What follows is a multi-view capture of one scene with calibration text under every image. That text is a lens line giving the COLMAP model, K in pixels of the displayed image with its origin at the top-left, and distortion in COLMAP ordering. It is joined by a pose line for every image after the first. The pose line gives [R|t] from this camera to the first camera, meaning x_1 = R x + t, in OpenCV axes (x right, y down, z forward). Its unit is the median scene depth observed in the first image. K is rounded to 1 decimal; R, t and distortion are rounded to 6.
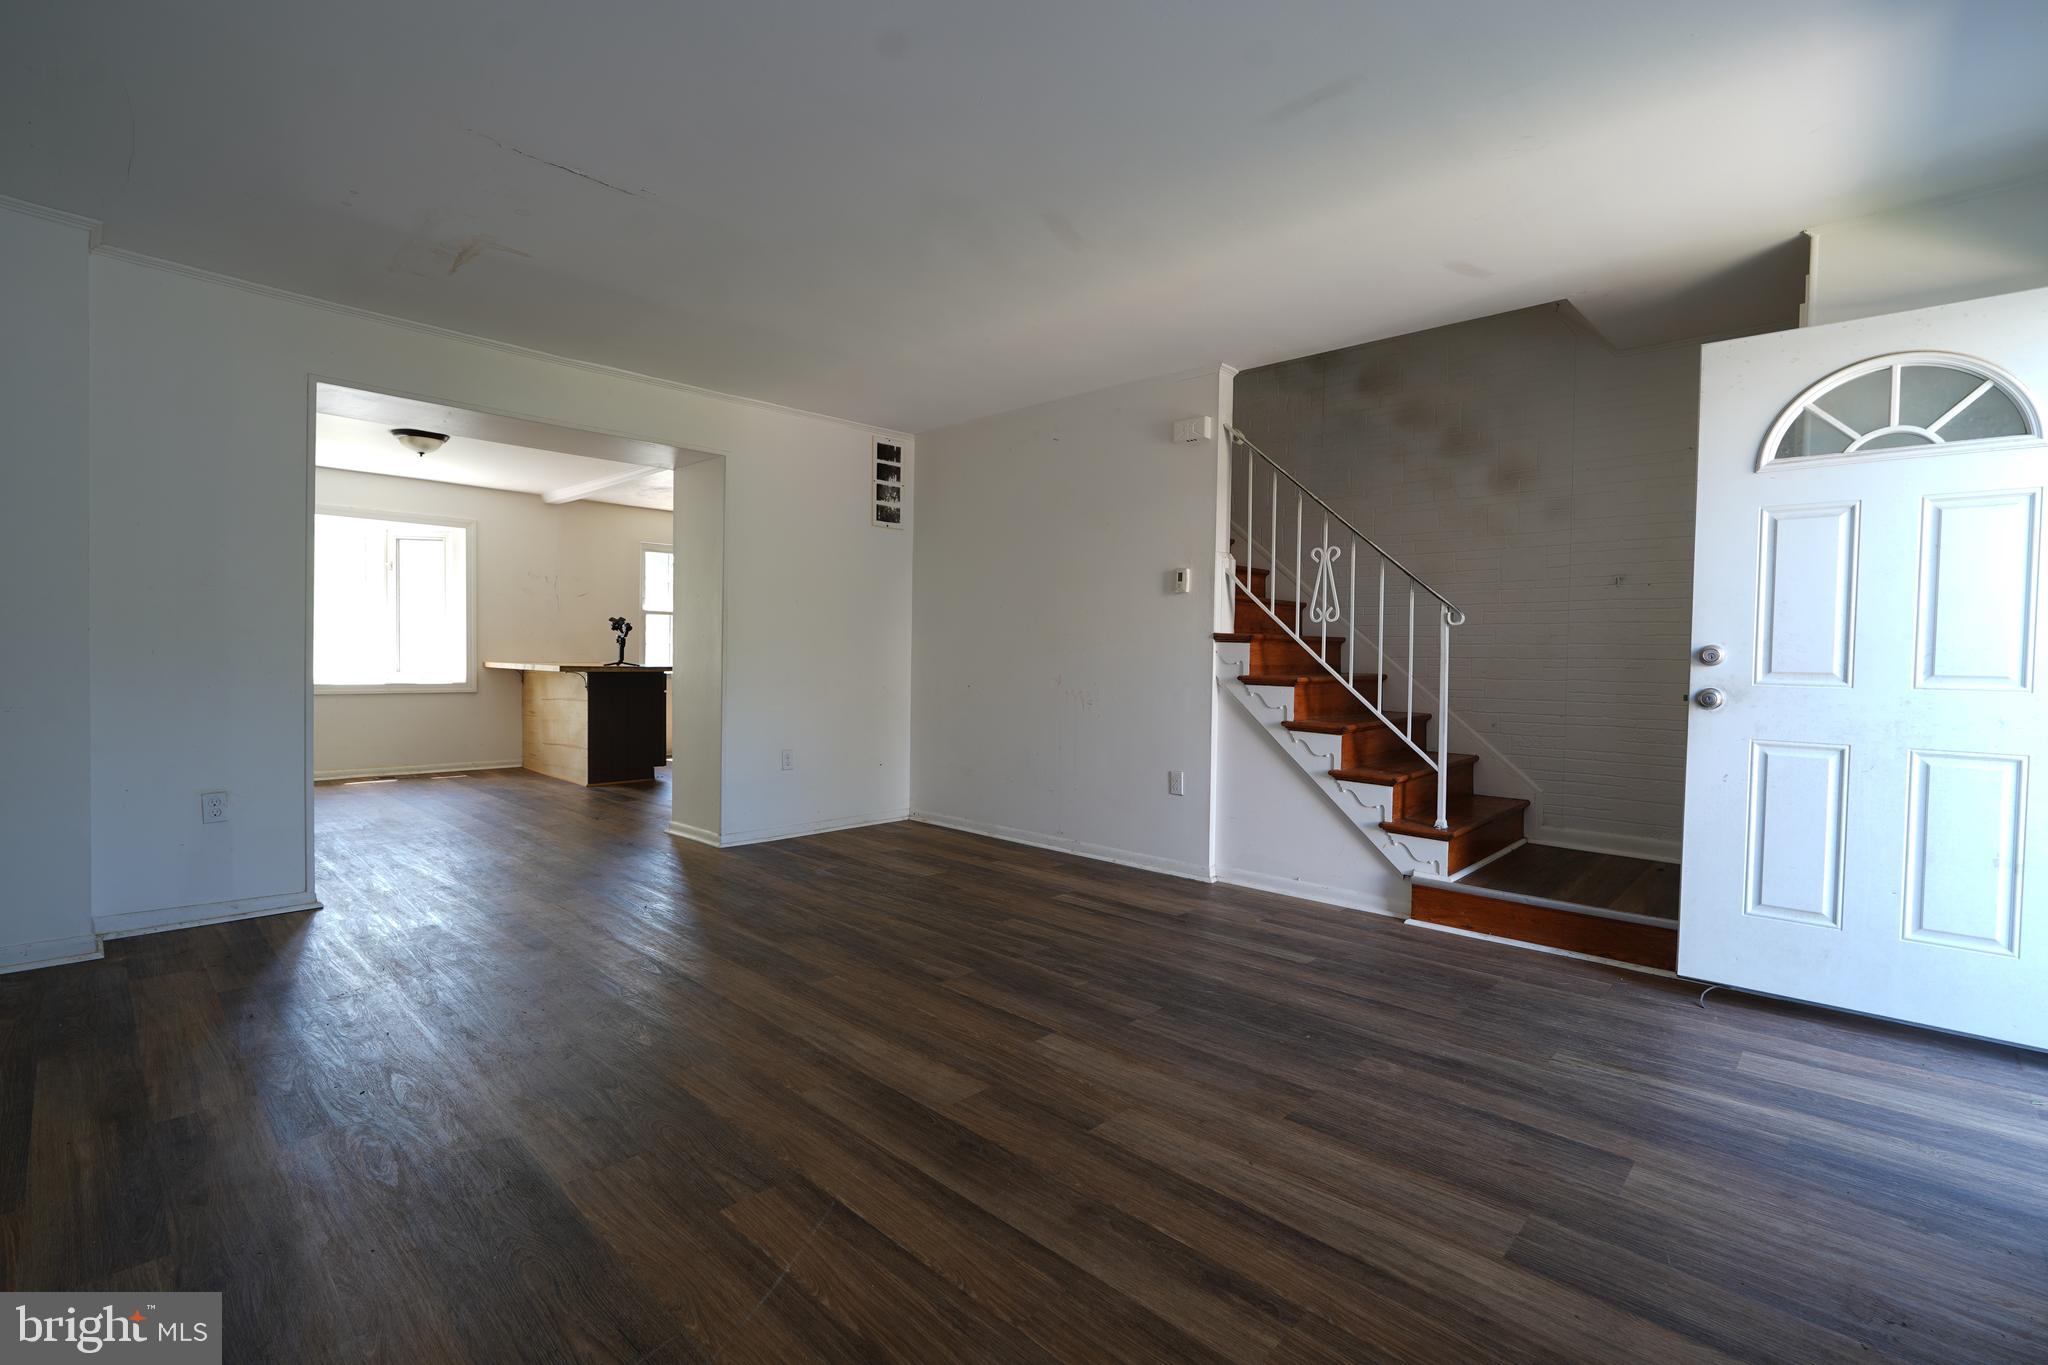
lens RADIAL K [[911.5, 0, 1024.8], [0, 911.5, 680.3], [0, 0, 1]] dist [-0.018483, 0.007081]
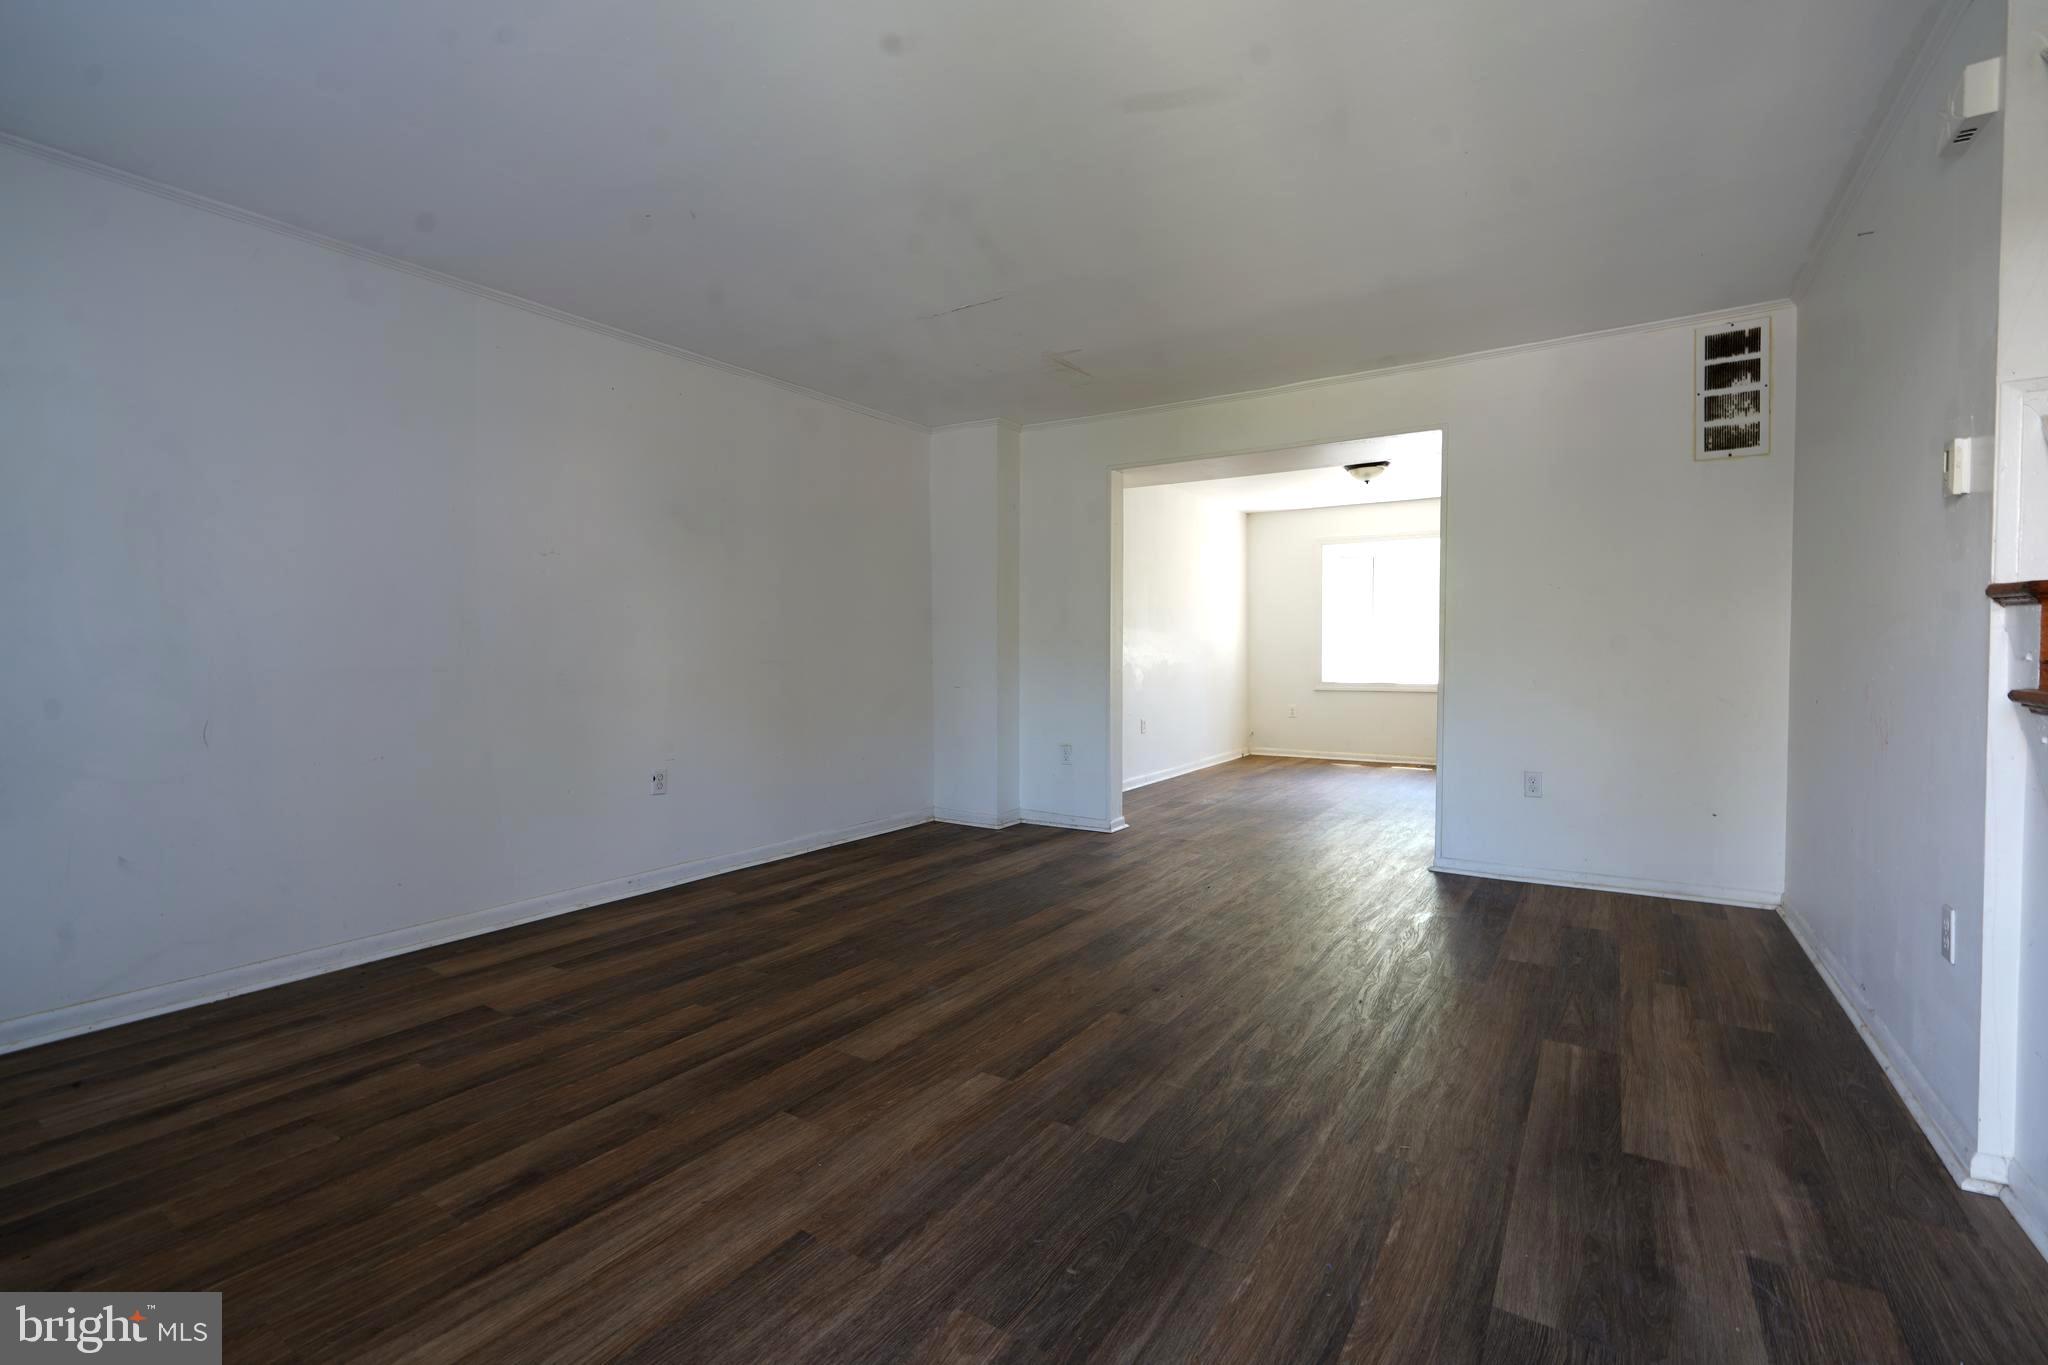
lens RADIAL K [[911.5, 0, 1023.6], [0, 911.5, 677.8], [0, 0, 1]] dist [-0.018483, 0.007081]
pose [[0.182491, 0.011800, -0.983137, 0.524178], [-0.019072, 0.999782, 0.008460, -0.005039], [0.983023, 0.017206, 0.182676, 0.497090]]
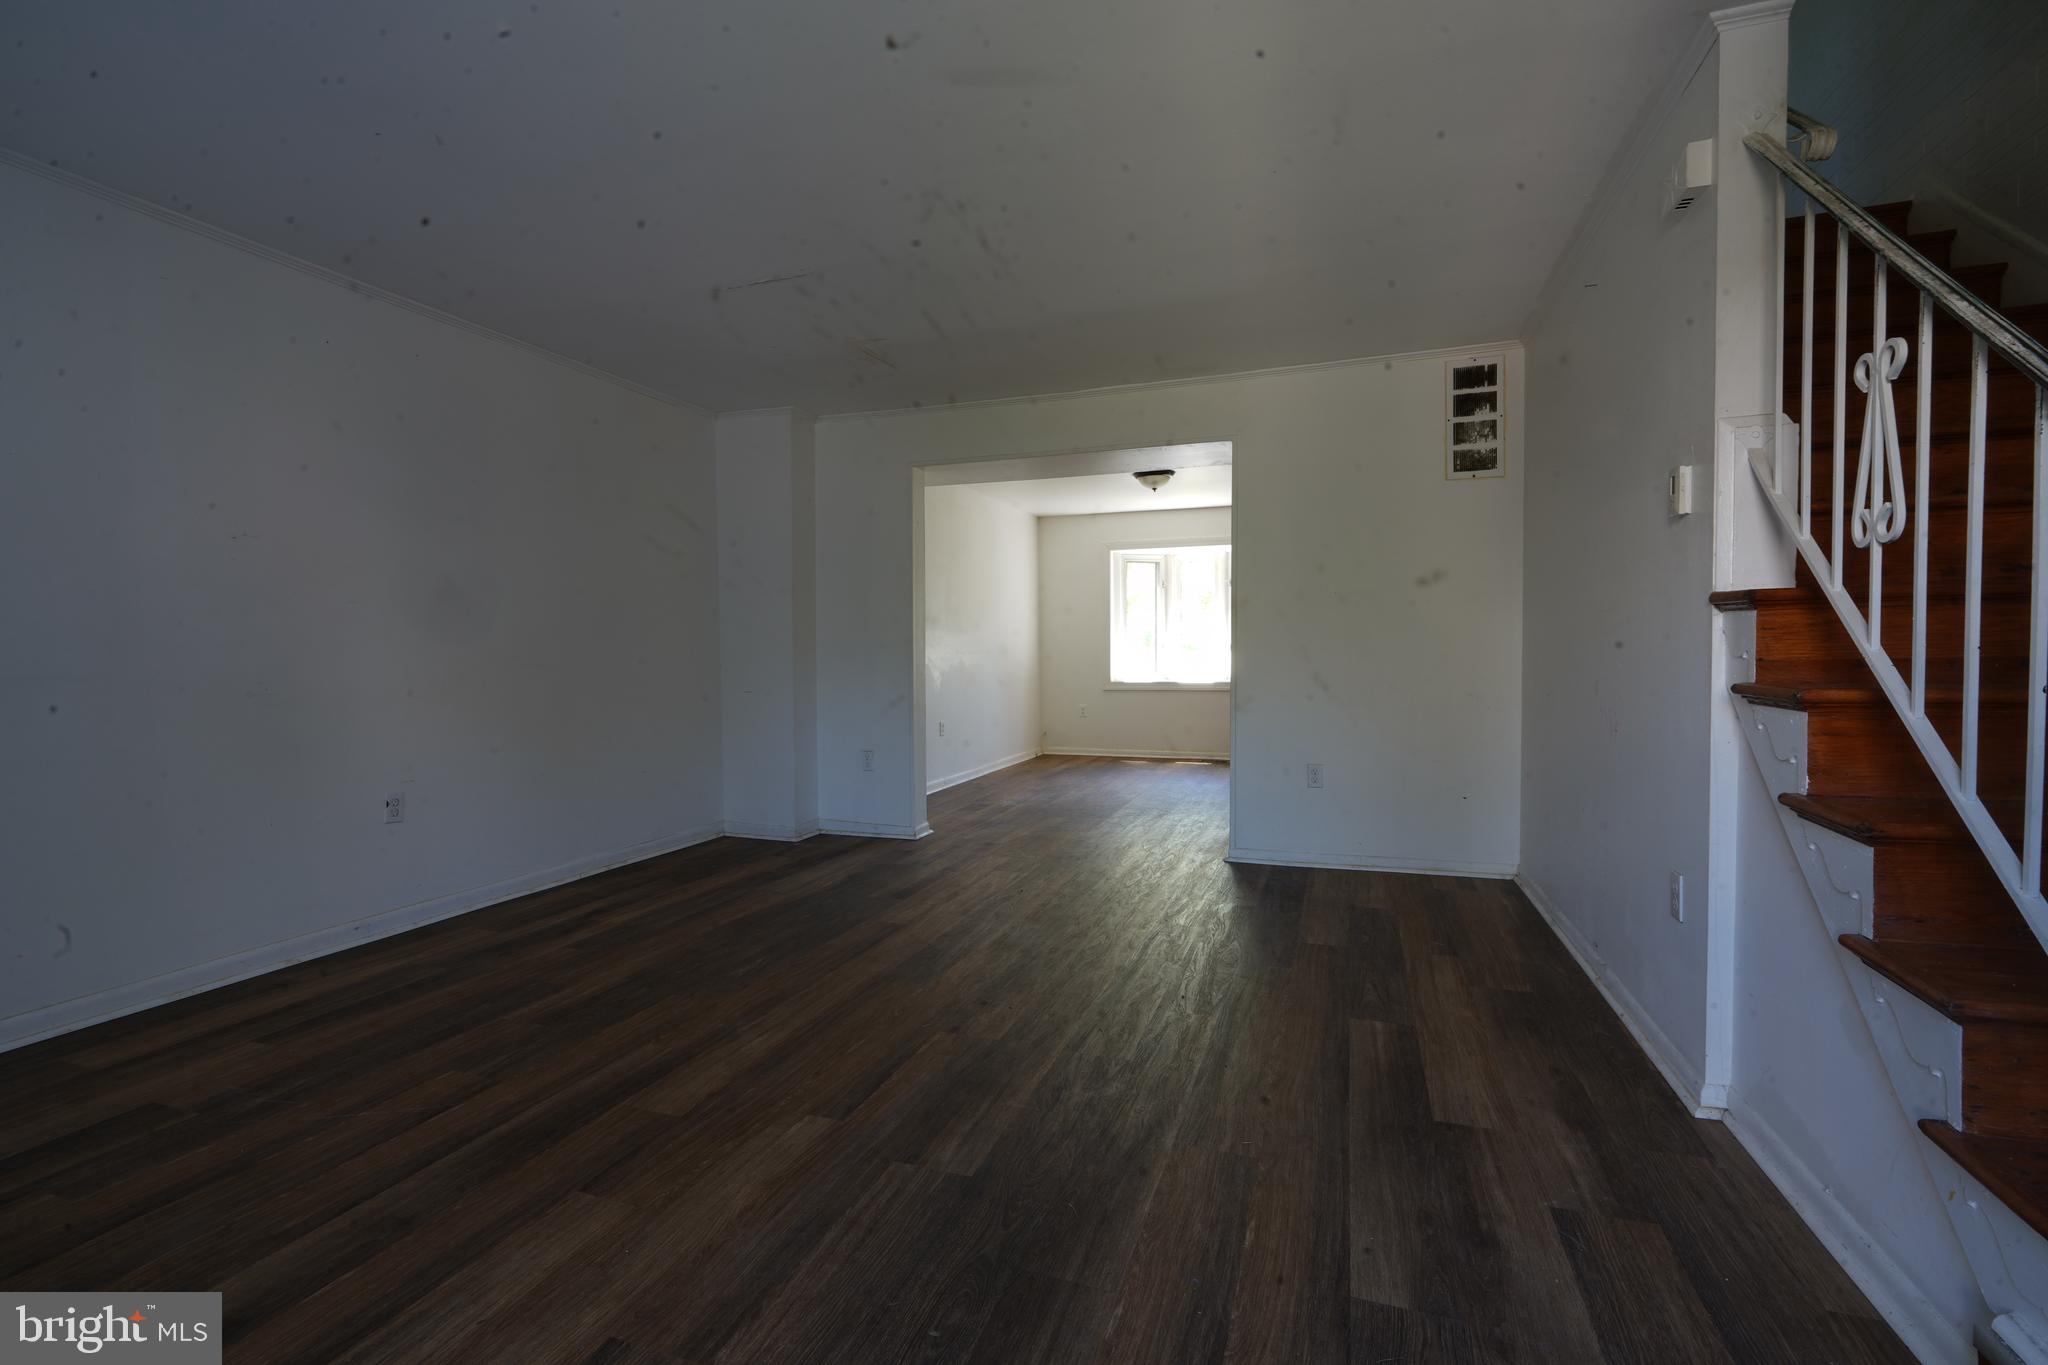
lens RADIAL K [[911.5, 0, 1024.9], [0, 911.5, 679.1], [0, 0, 1]] dist [-0.018483, 0.007081]
pose [[0.409932, 0.008277, -0.912078, 0.487509], [-0.010576, 0.999935, 0.004321, -0.005222], [0.912055, 0.007875, 0.409993, 0.479748]]
